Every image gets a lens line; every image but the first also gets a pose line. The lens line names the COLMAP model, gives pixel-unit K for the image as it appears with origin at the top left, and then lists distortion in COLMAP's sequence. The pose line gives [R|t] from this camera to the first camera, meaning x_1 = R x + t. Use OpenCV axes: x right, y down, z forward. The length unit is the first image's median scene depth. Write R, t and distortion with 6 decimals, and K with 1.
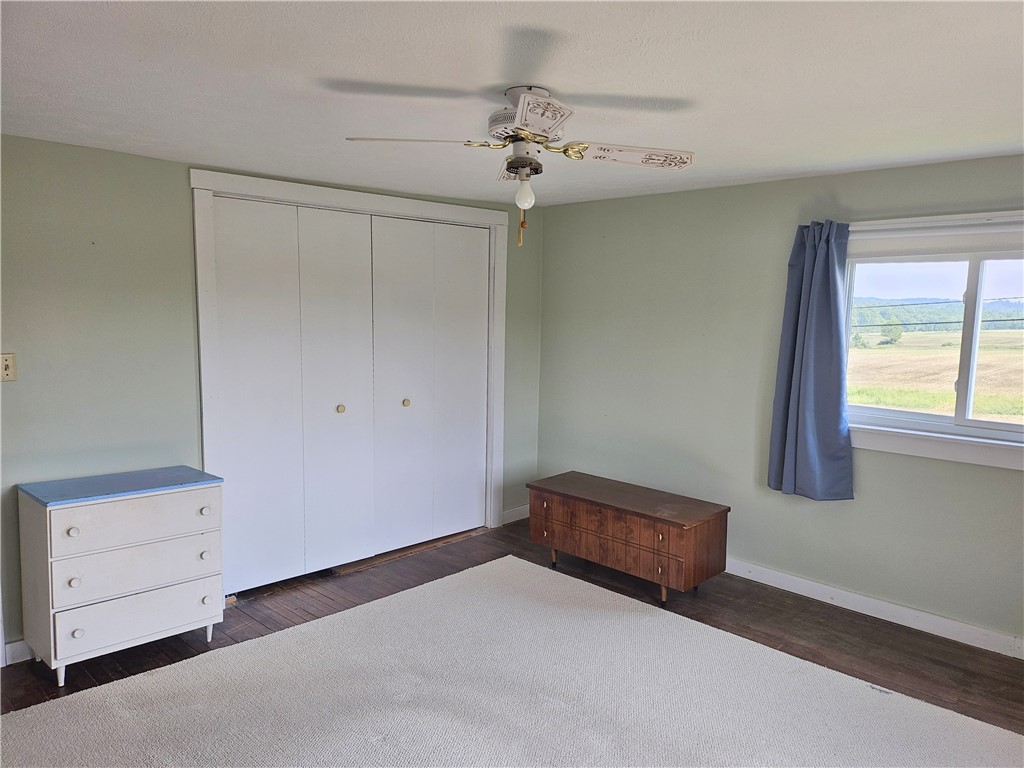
lens RADIAL K [[719.8, 0, 520.0], [0, 719.8, 386.5], [0, 0, 1]] dist [0.071957, -0.085226]
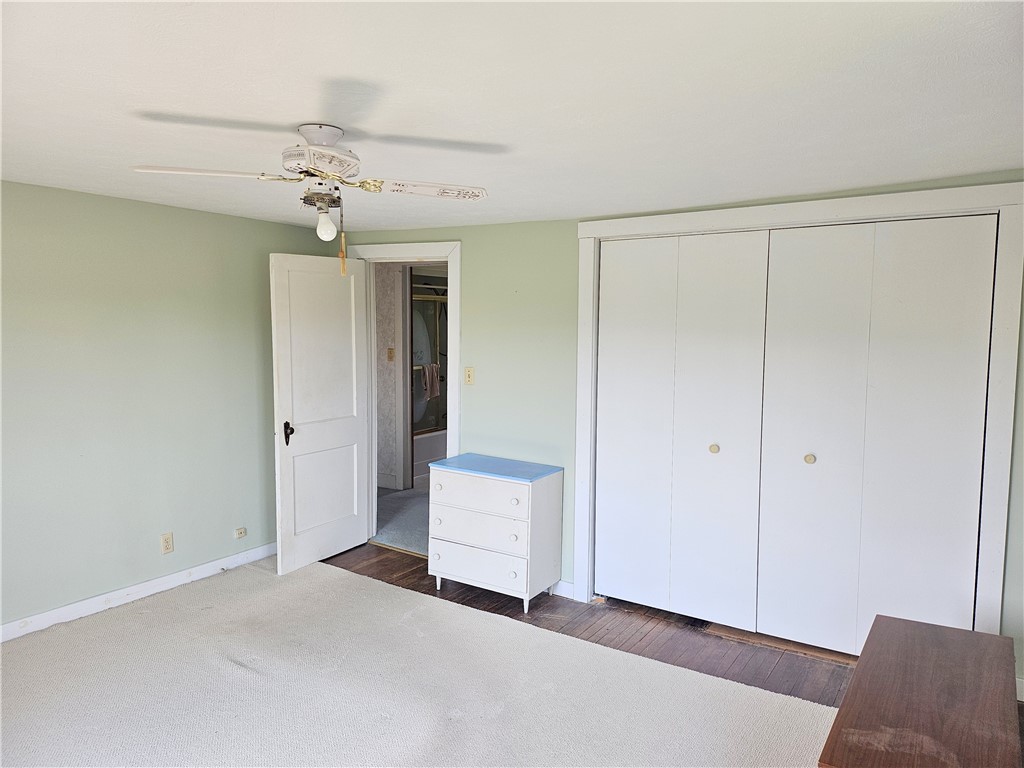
lens RADIAL K [[711.8, 0, 516.9], [0, 711.8, 383.0], [0, 0, 1]] dist [0.064150, -0.076019]
pose [[0.218767, 0.070194, -0.973249, 0.612975], [-0.109721, 0.992853, 0.046945, -0.072918], [0.969589, 0.096516, 0.224905, 0.593852]]
